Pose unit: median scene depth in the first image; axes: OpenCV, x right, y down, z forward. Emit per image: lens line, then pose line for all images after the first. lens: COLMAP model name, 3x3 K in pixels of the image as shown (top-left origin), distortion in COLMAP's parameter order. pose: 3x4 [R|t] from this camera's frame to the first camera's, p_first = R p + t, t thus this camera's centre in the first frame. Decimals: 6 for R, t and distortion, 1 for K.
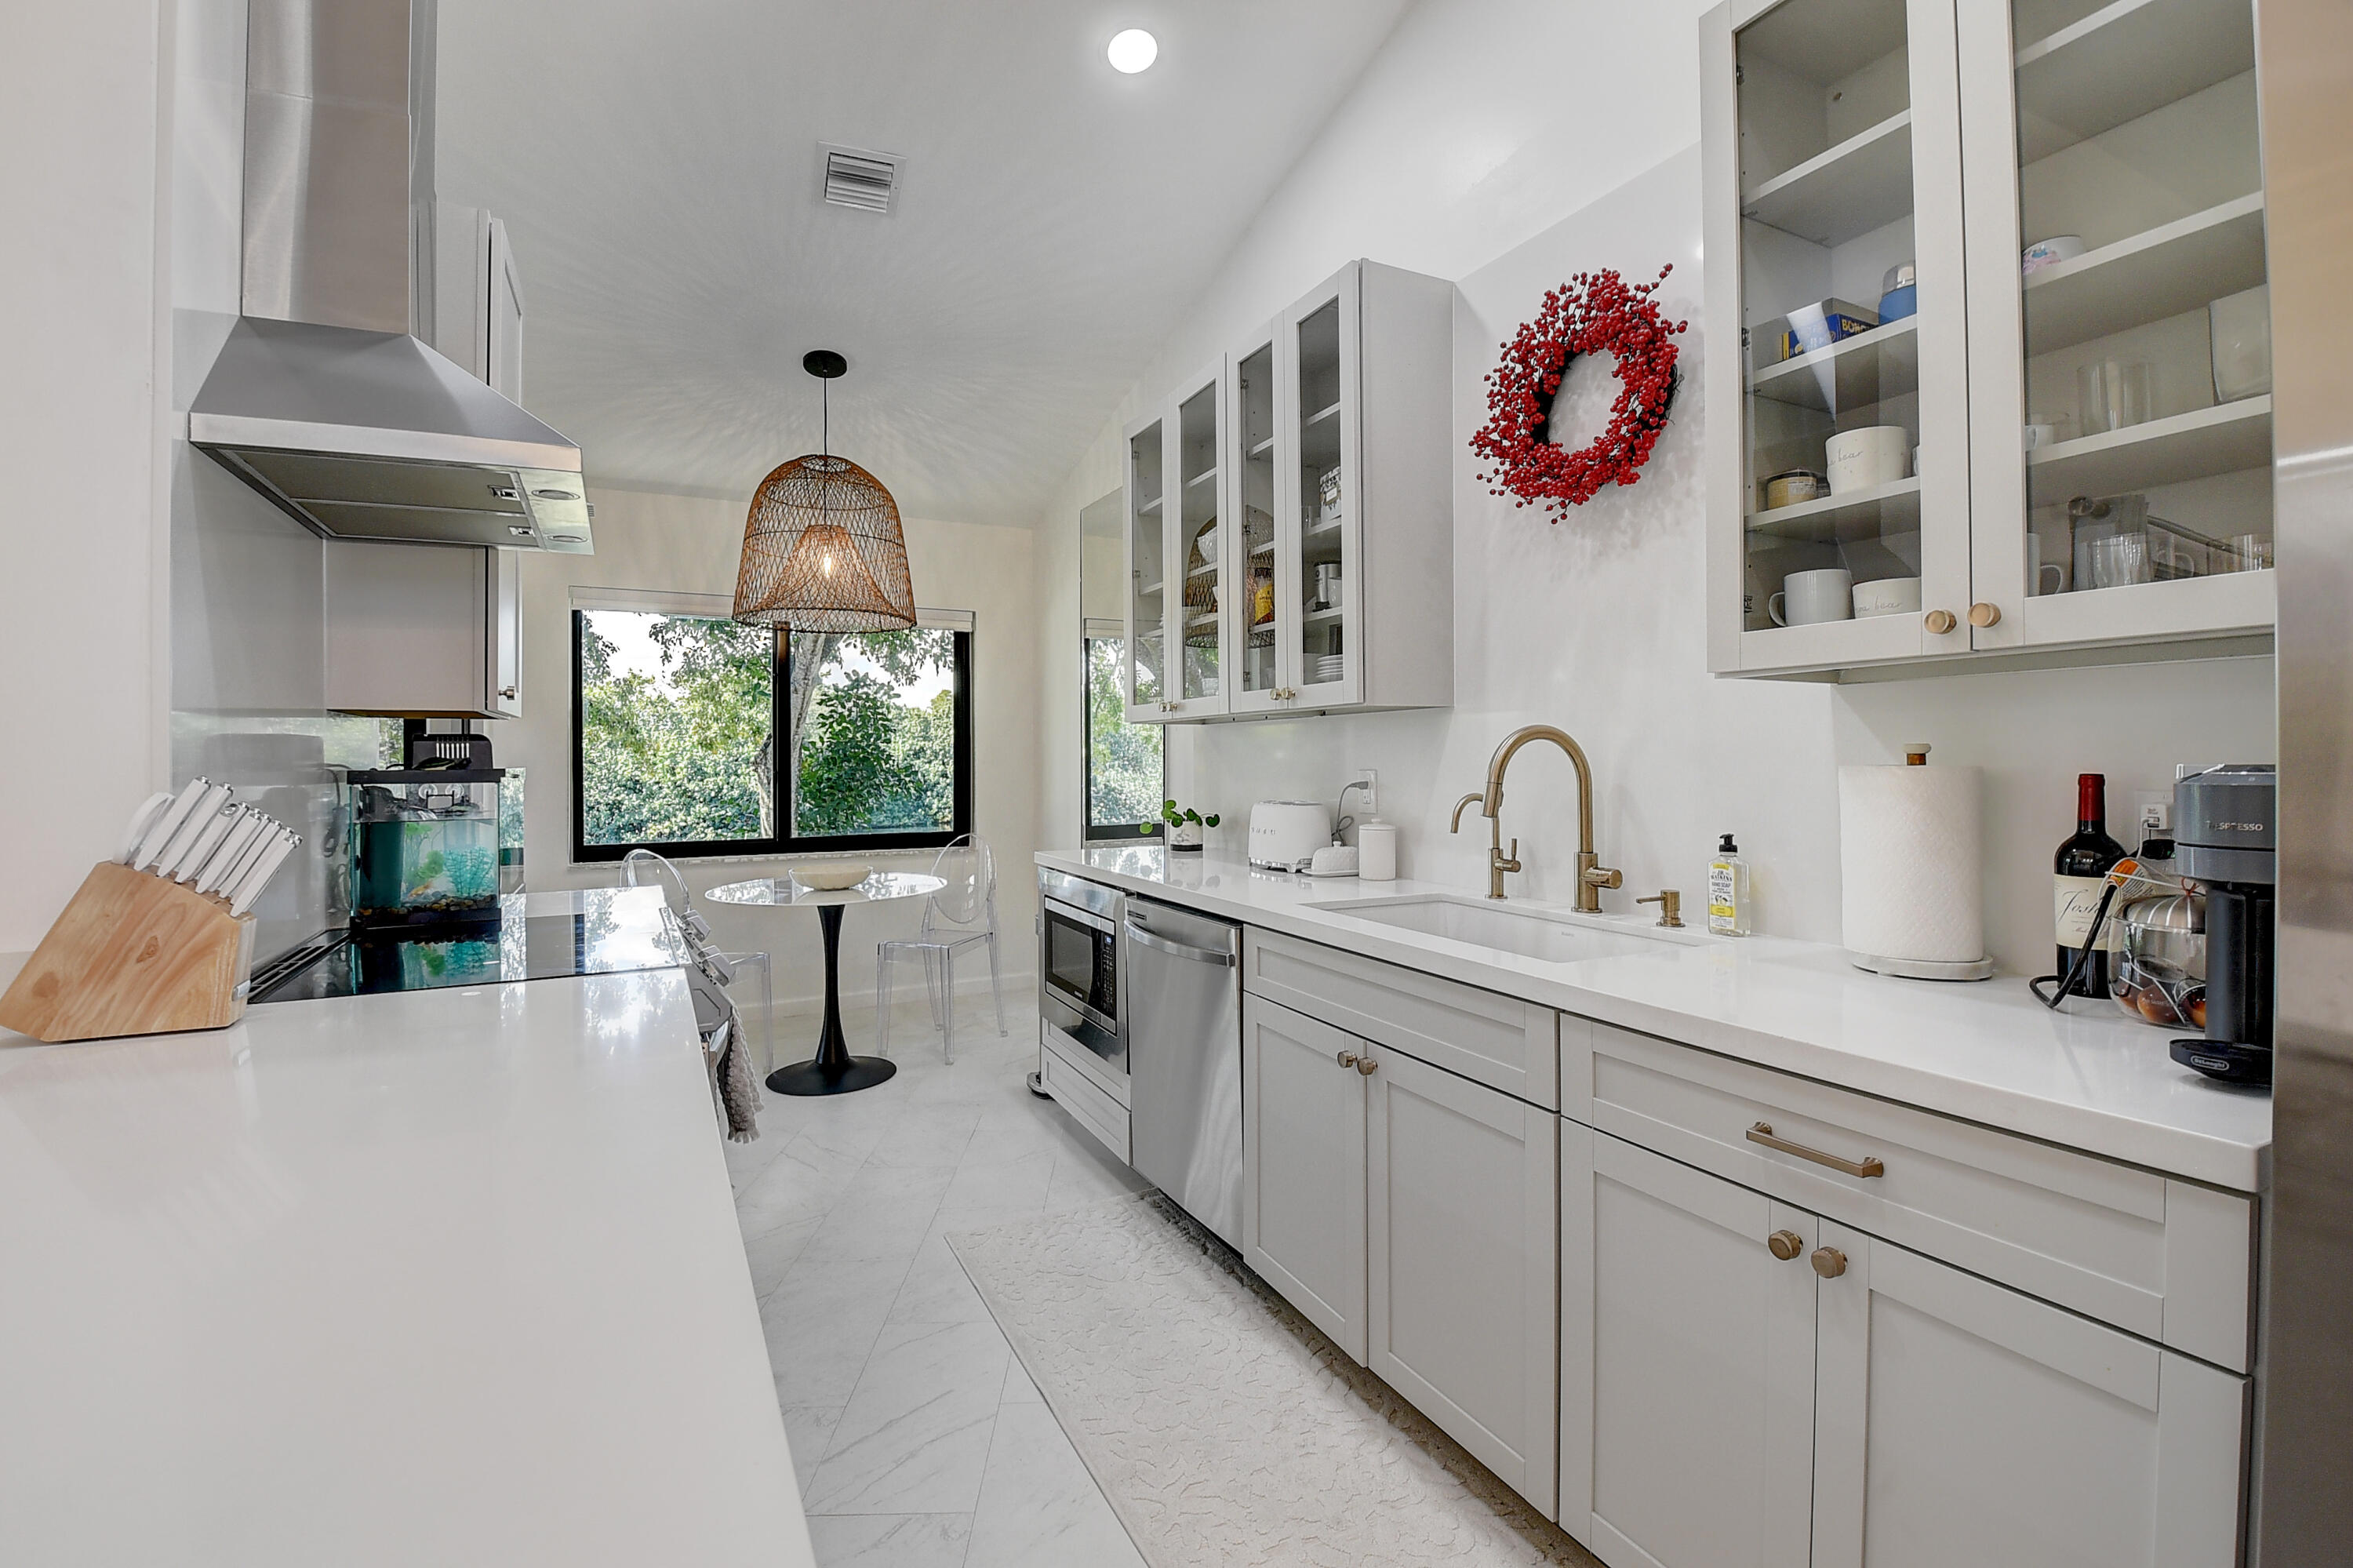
lens RADIAL K [[1013.3, 0, 1171.1], [0, 1013.3, 760.6], [0, 0, 1]] dist [-0.019393, -0.007666]
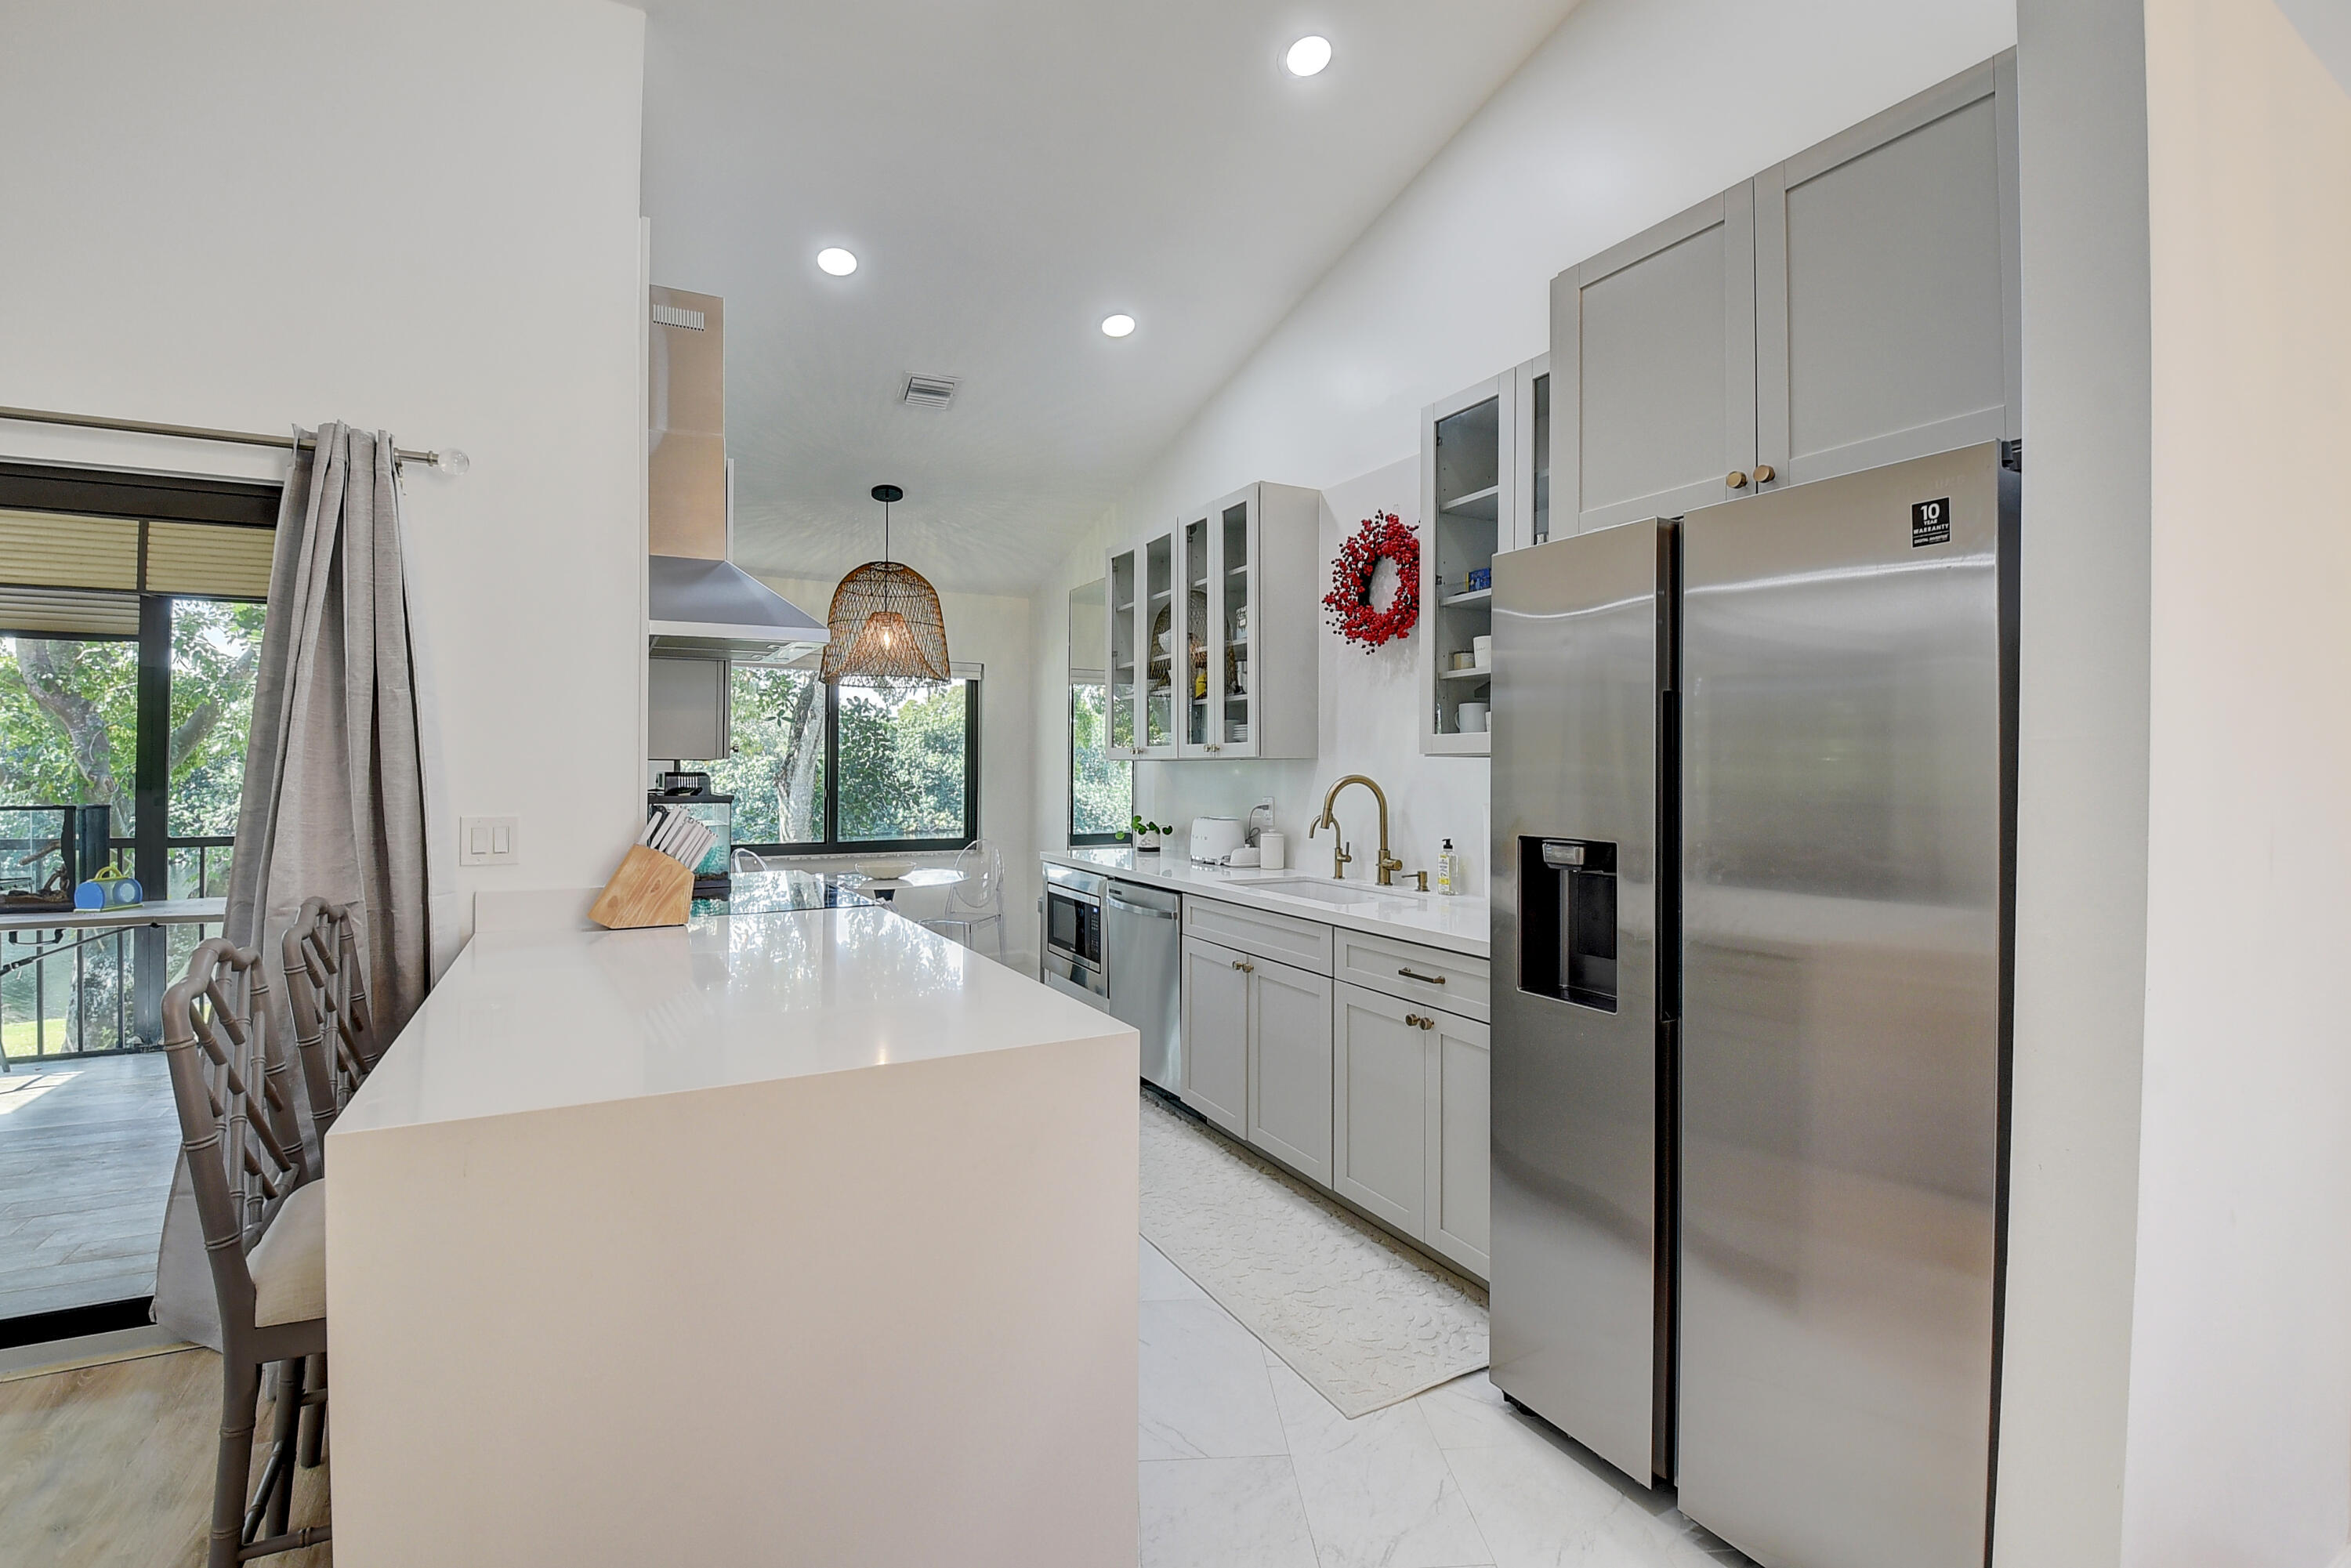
lens RADIAL K [[1012.4, 0, 1171.6], [0, 1012.4, 758.7], [0, 0, 1]] dist [-0.019393, -0.007666]
pose [[0.999328, 0.009557, 0.035392, -0.004439], [-0.009099, 0.999873, -0.013088, -0.026925], [-0.035512, 0.012757, 0.999288, -0.503975]]
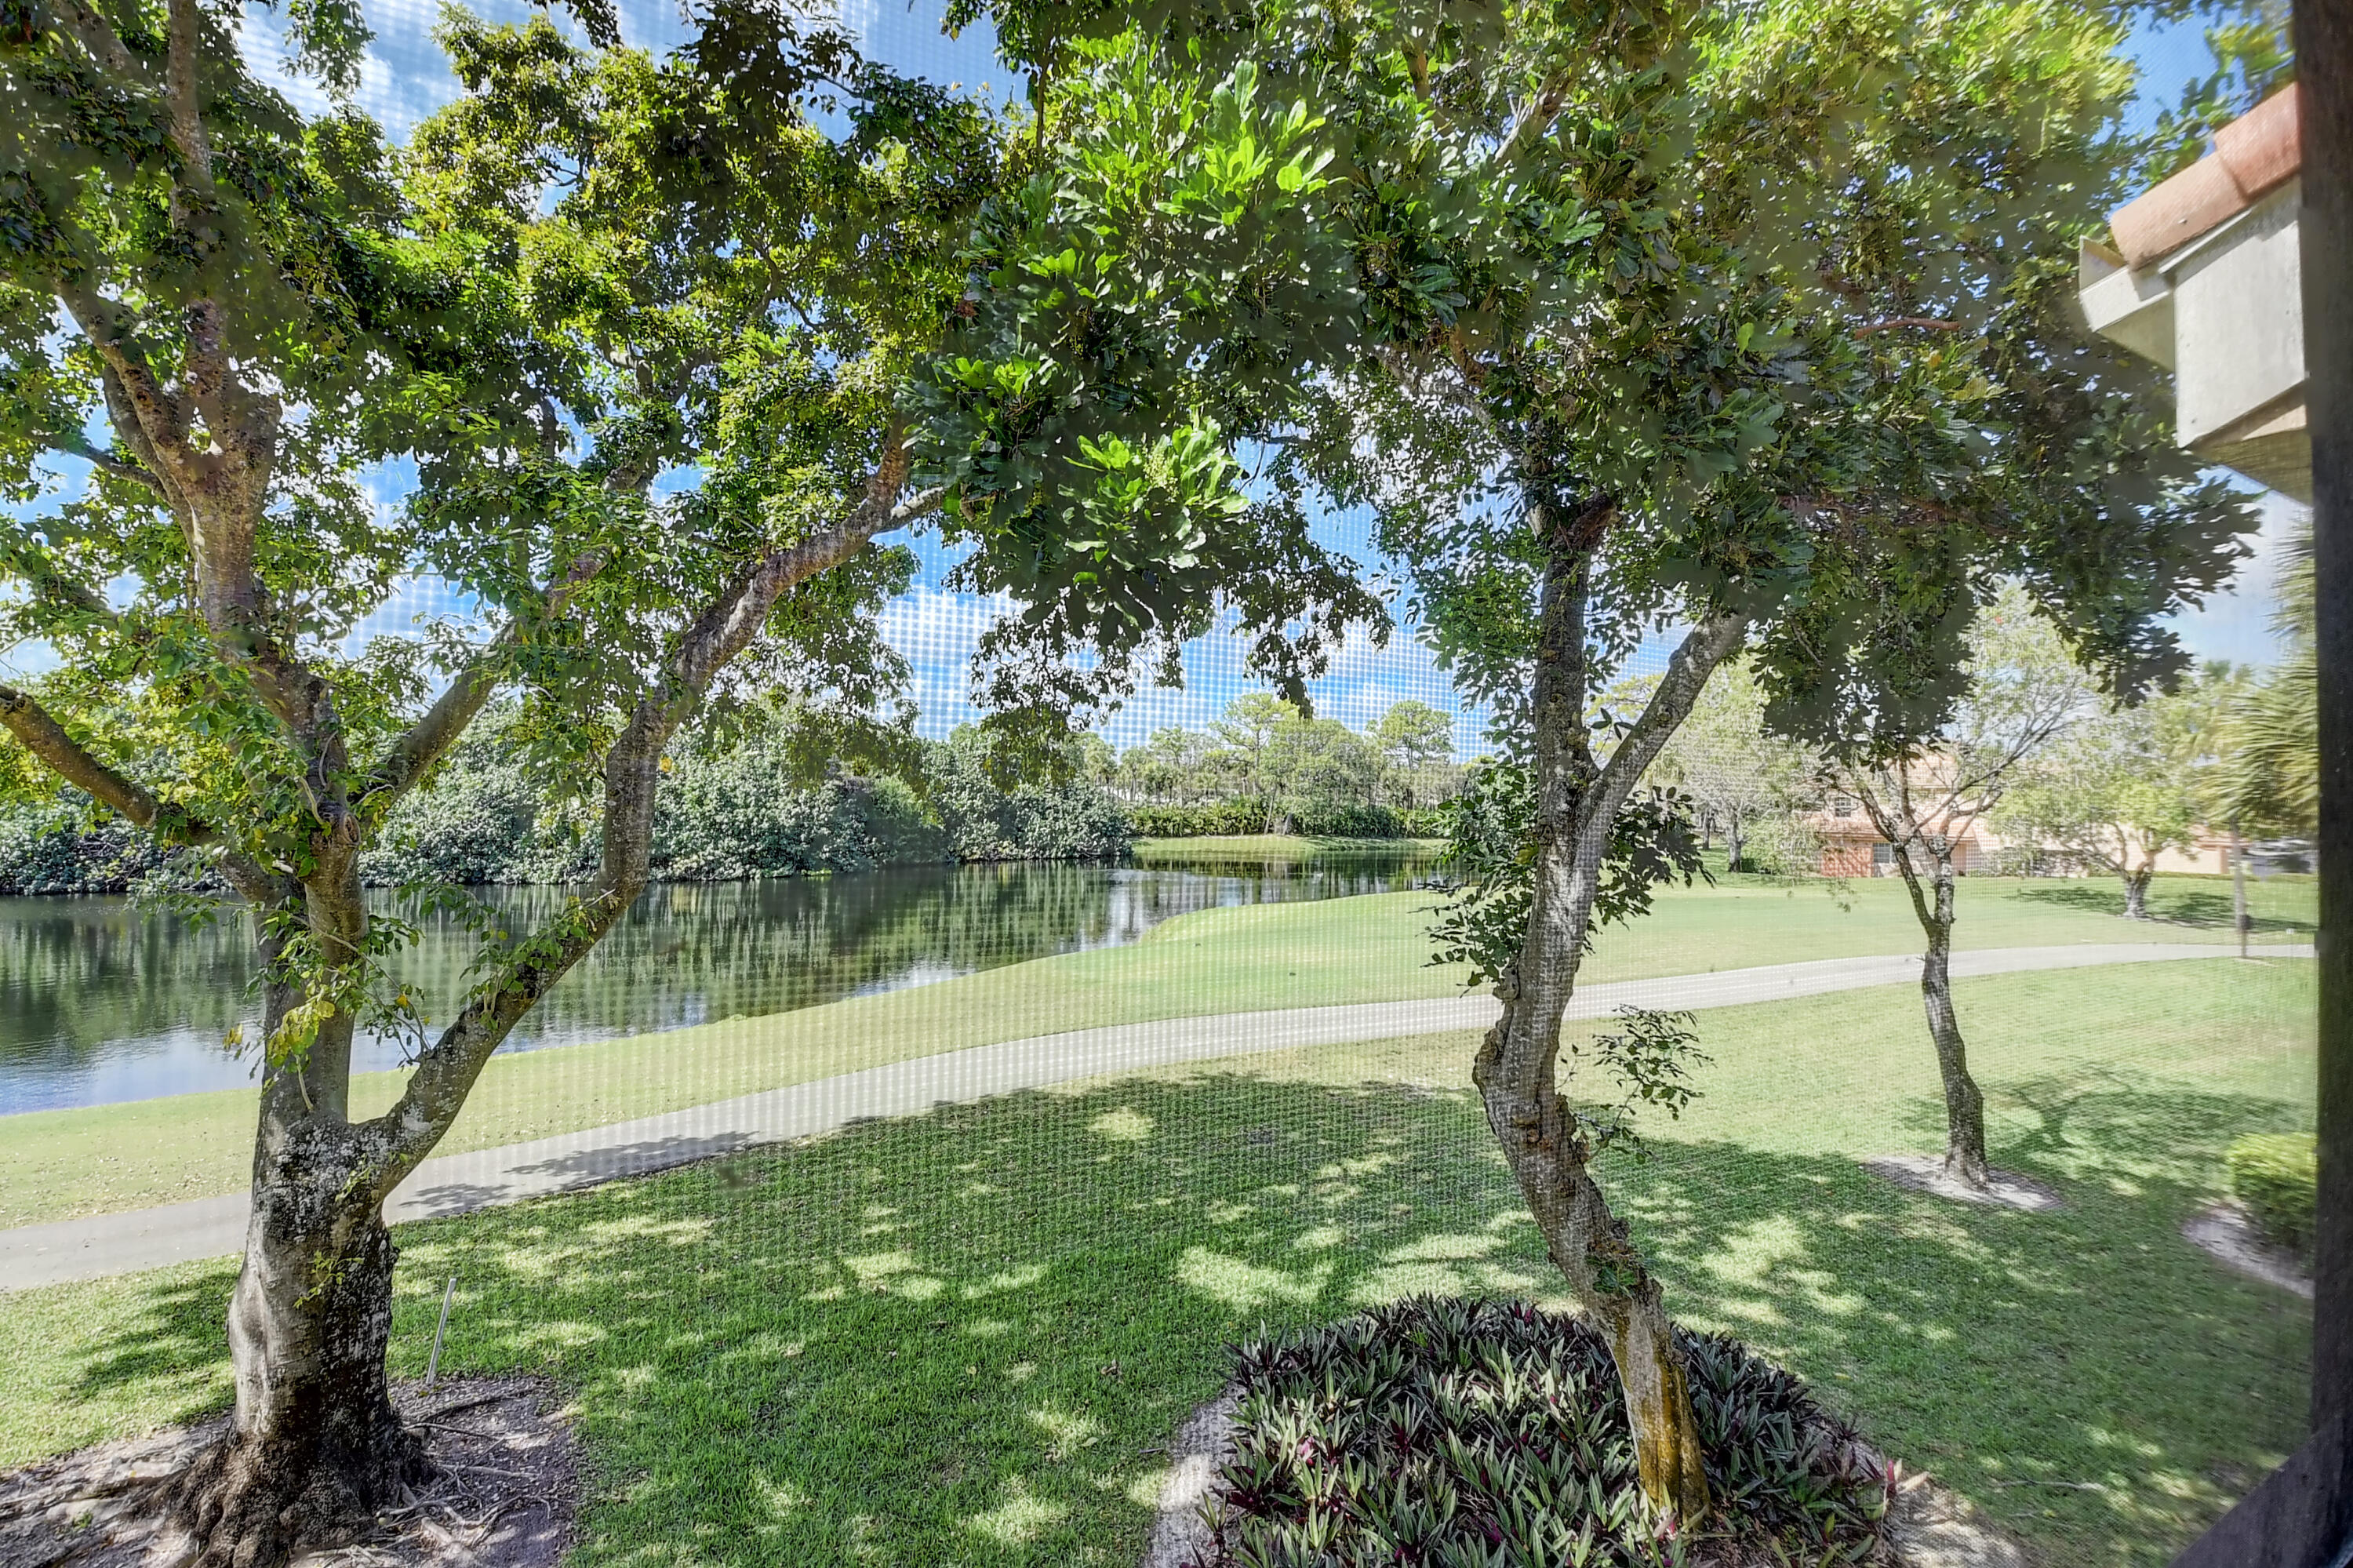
lens RADIAL K [[1013.3, 0, 1157.6], [0, 1013.3, 753.9], [0, 0, 1]] dist [-0.019393, -0.007666]
pose [[0.999551, 0.020507, 0.021858, -2.082514], [-0.019554, 0.998886, -0.042949, -0.042331], [-0.022714, 0.042503, 0.998838, 1.077529]]
